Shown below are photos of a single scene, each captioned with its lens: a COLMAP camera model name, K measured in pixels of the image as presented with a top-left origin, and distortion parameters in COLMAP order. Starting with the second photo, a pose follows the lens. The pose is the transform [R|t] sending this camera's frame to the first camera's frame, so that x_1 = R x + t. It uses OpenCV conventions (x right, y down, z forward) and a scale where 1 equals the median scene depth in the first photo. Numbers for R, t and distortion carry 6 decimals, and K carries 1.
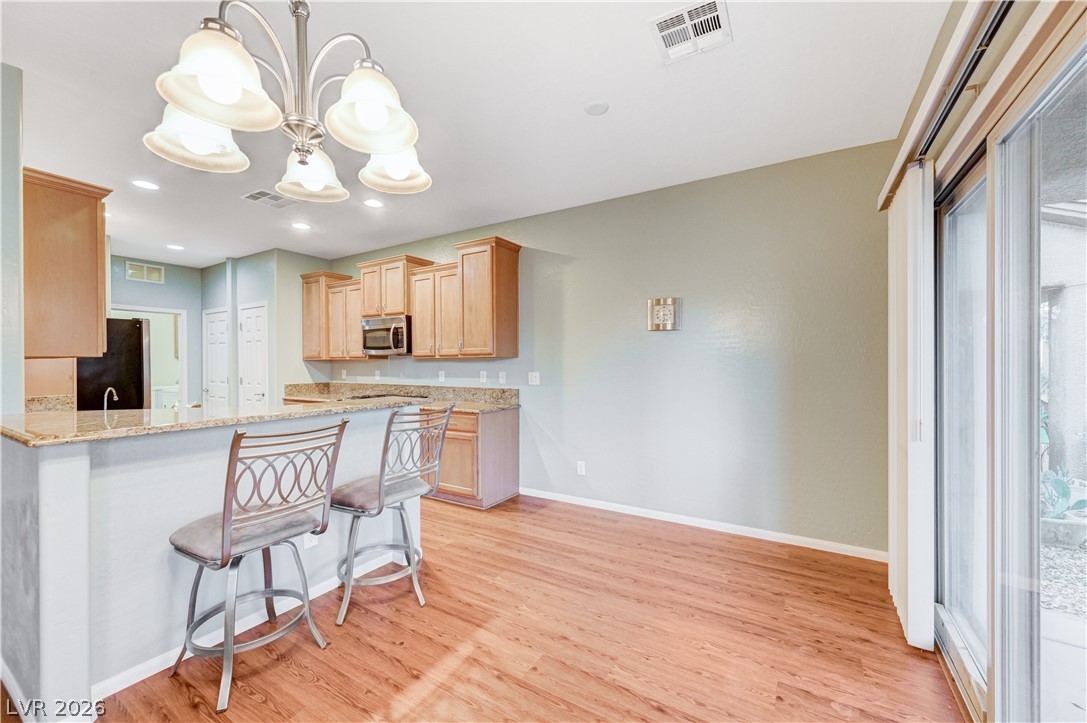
lens RADIAL K [[427.0, 0, 550.8], [0, 427.0, 364.2], [0, 0, 1]] dist [-0.001216, -0.000005]
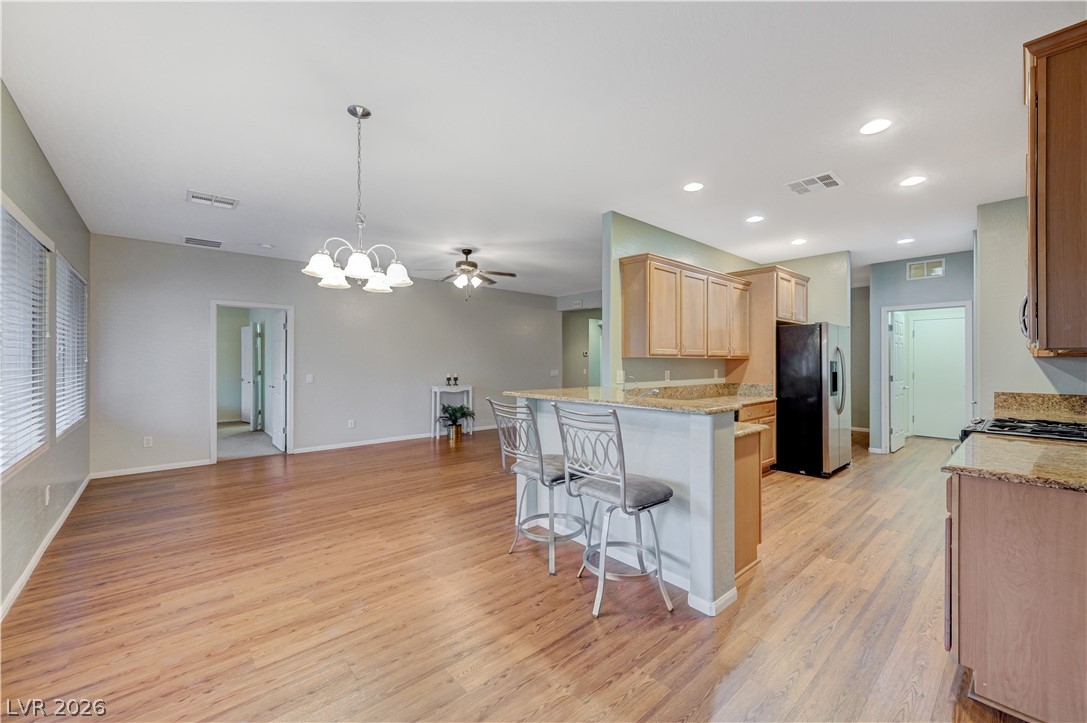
lens RADIAL K [[431.1, 0, 549.6], [0, 431.1, 360.6], [0, 0, 1]] dist [0.000778, -0.000062]
pose [[-0.291550, 0.001277, -0.956555, 0.336276], [-0.003474, 0.999991, 0.002394, -0.004445], [0.956549, 0.004021, -0.291543, 0.608079]]
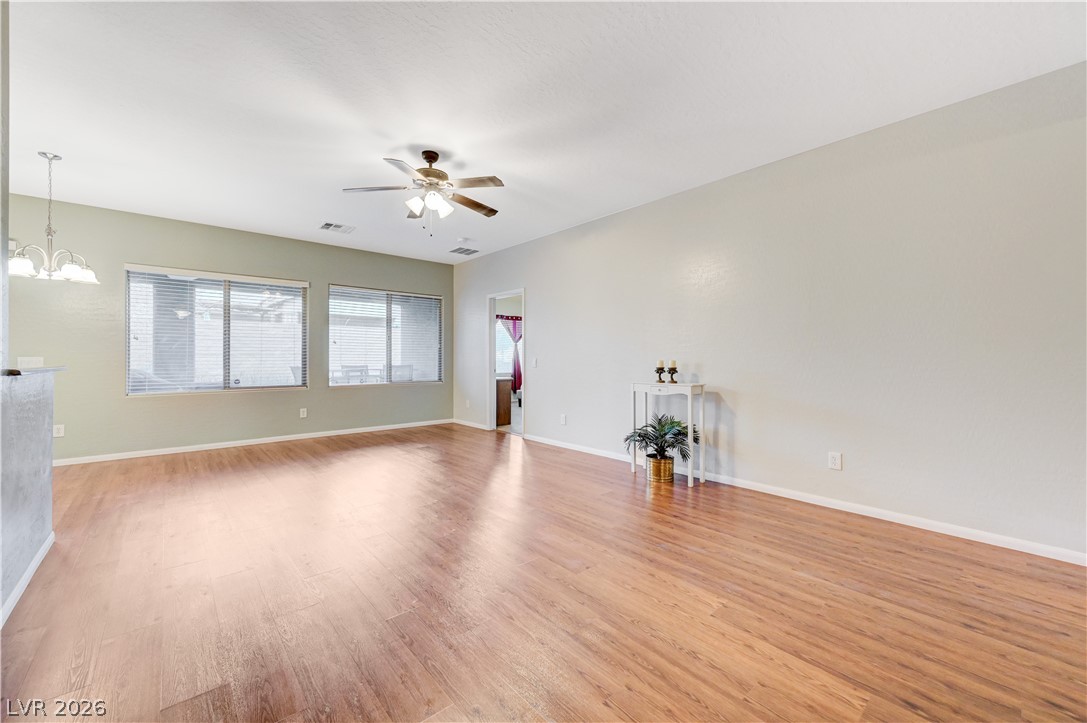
lens RADIAL K [[429.7, 0, 549.3], [0, 429.7, 354.8], [0, 0, 1]] dist [-0.000016, 0.000146]
pose [[-0.956956, 0.005074, 0.290189, -1.213164], [0.004120, 0.999984, -0.003899, 0.043370], [-0.290204, -0.002535, -0.956961, 0.687158]]
